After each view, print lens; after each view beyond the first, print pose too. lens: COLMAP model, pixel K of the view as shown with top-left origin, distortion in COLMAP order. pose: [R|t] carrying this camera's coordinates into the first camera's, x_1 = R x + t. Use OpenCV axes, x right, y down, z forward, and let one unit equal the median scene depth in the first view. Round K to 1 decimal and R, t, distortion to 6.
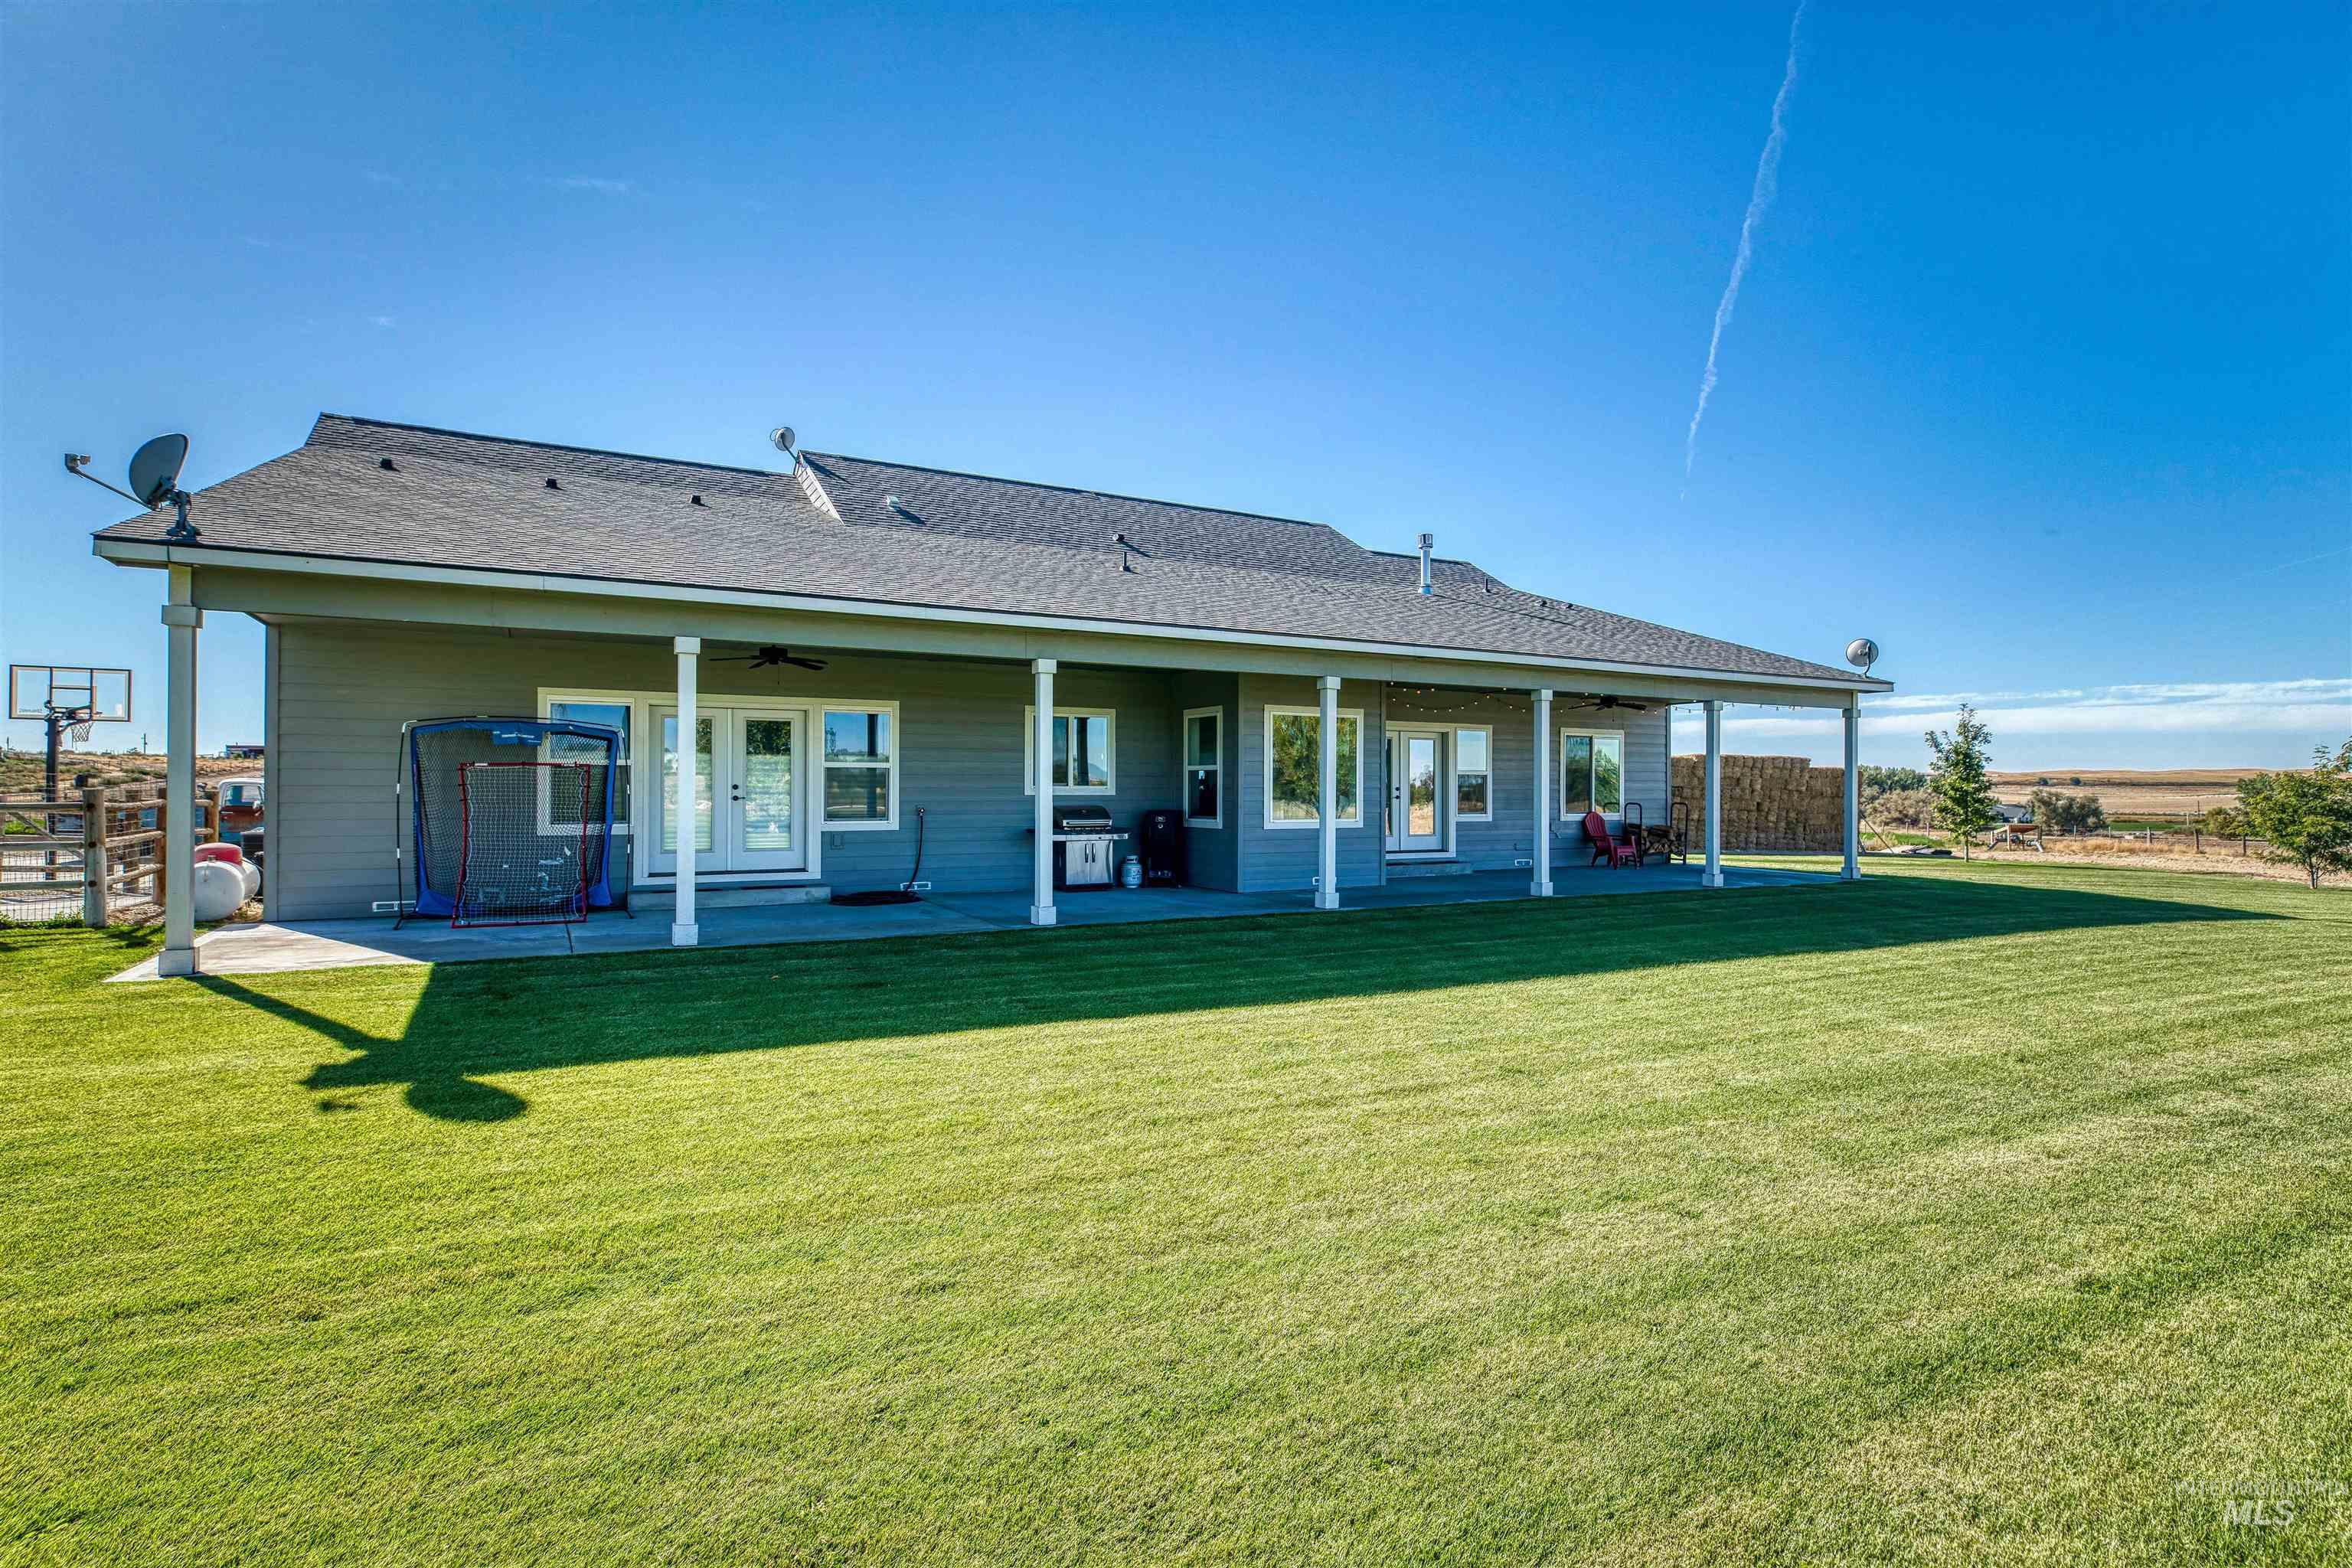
lens RADIAL K [[1153.0, 0, 1175.0], [0, 1153.0, 787.6], [0, 0, 1]] dist [-0.000010, -0.000167]
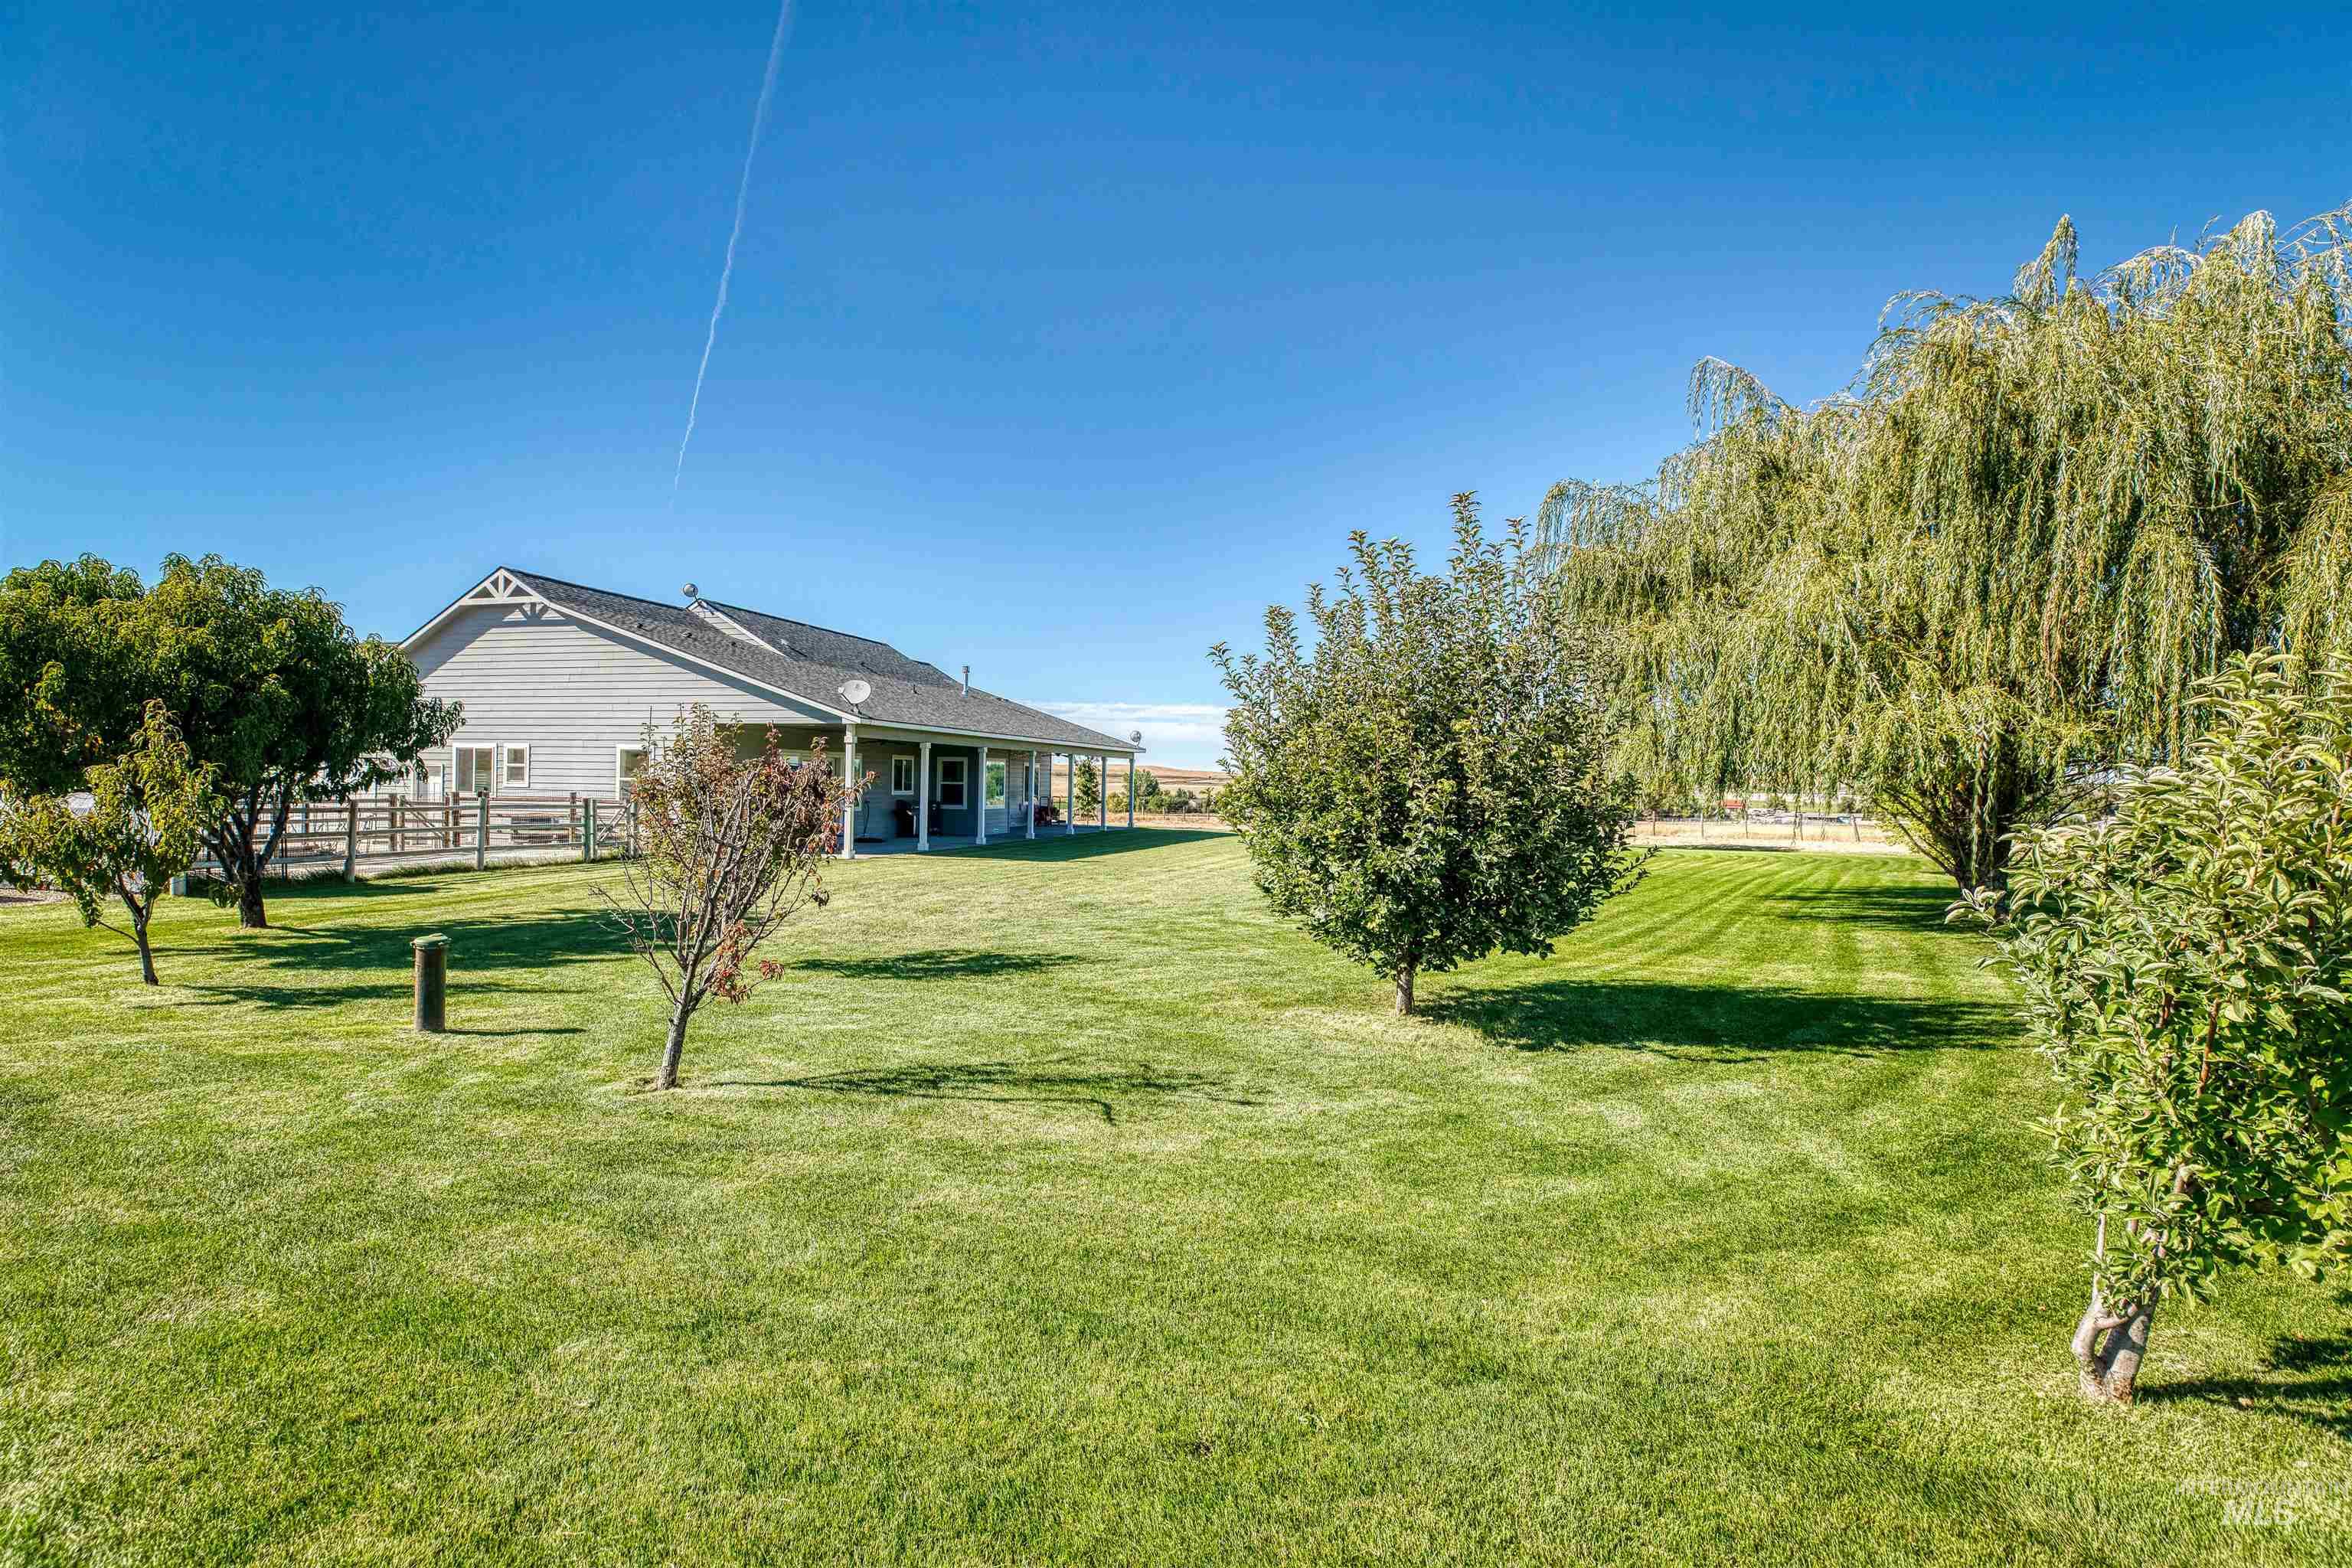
lens RADIAL K [[1153.0, 0, 1175.0], [0, 1153.0, 787.6], [0, 0, 1]] dist [-0.000010, -0.000167]
pose [[0.695220, 0.003048, 0.718790, -1.131200], [-0.012819, 0.999885, 0.008159, -0.027906], [-0.718683, -0.014887, 0.695179, -0.799723]]
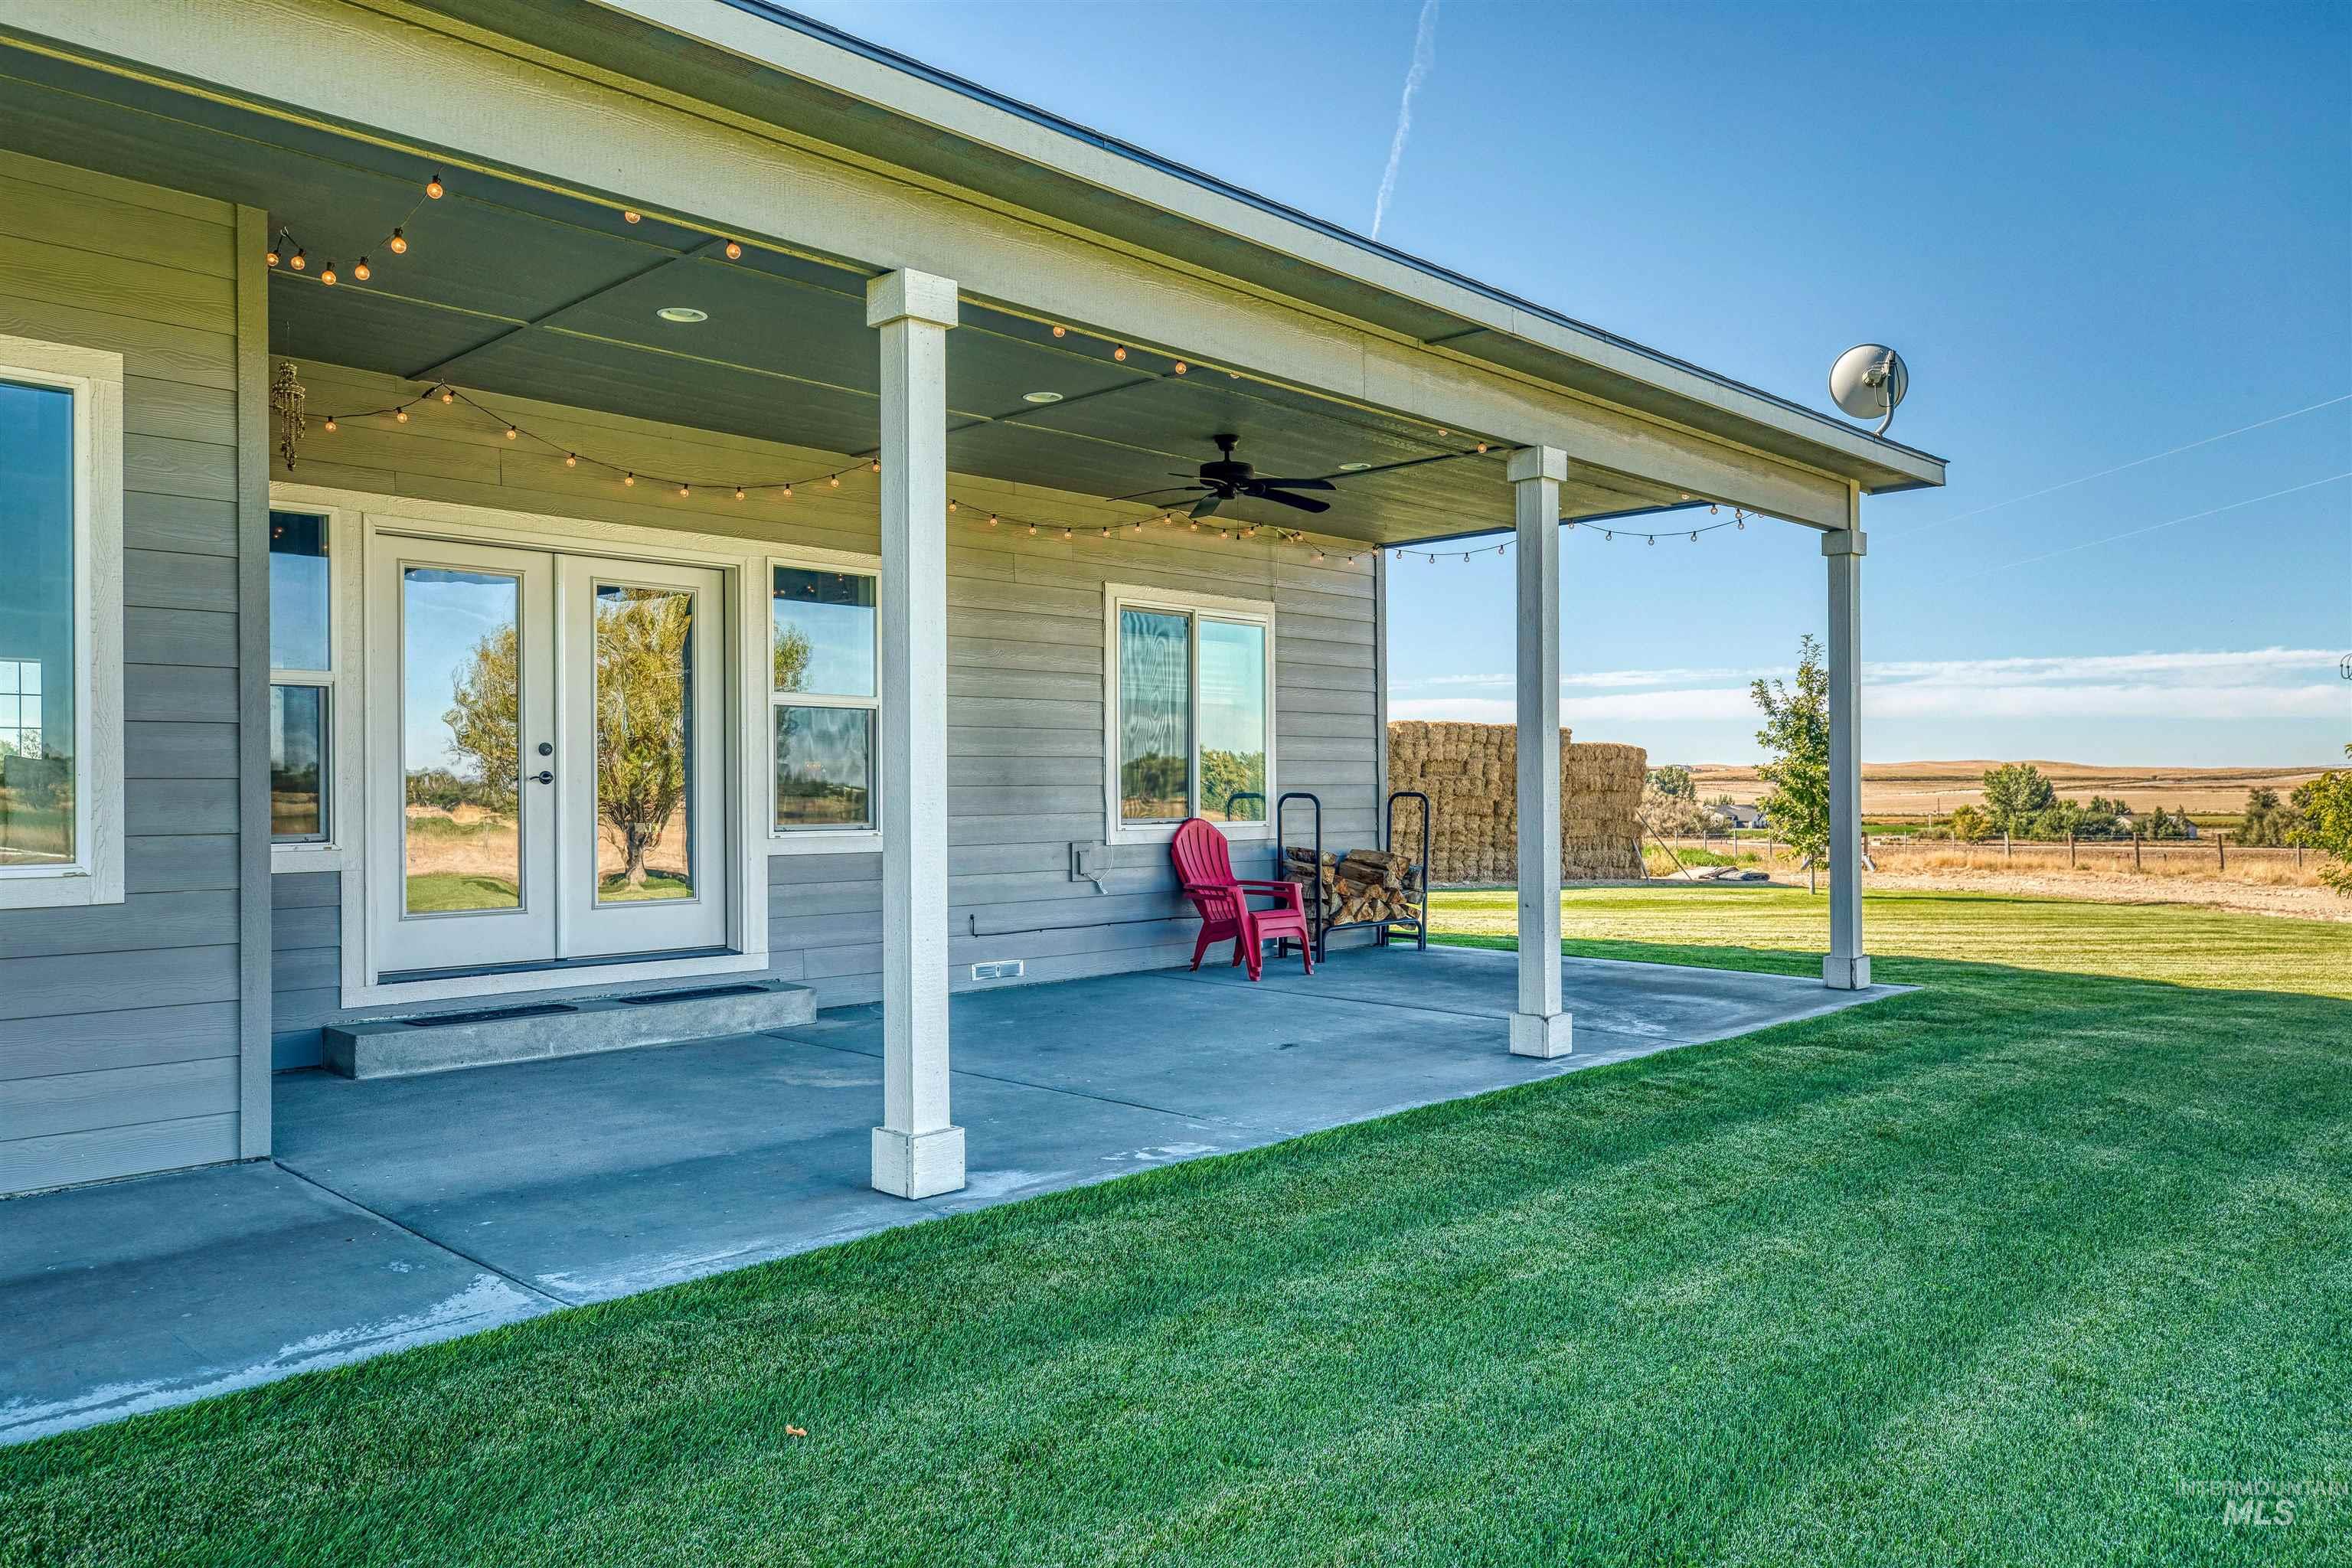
lens RADIAL K [[1657.2, 0, 1176.0], [0, 1657.2, 784.0], [0, 0, 1]] dist [0.007177, 0.001672]
pose [[0.954820, -0.007067, 0.297100, 0.220651], [0.008375, 0.999960, -0.003128, 0.012678], [-0.297066, 0.005475, 0.954841, 0.551241]]
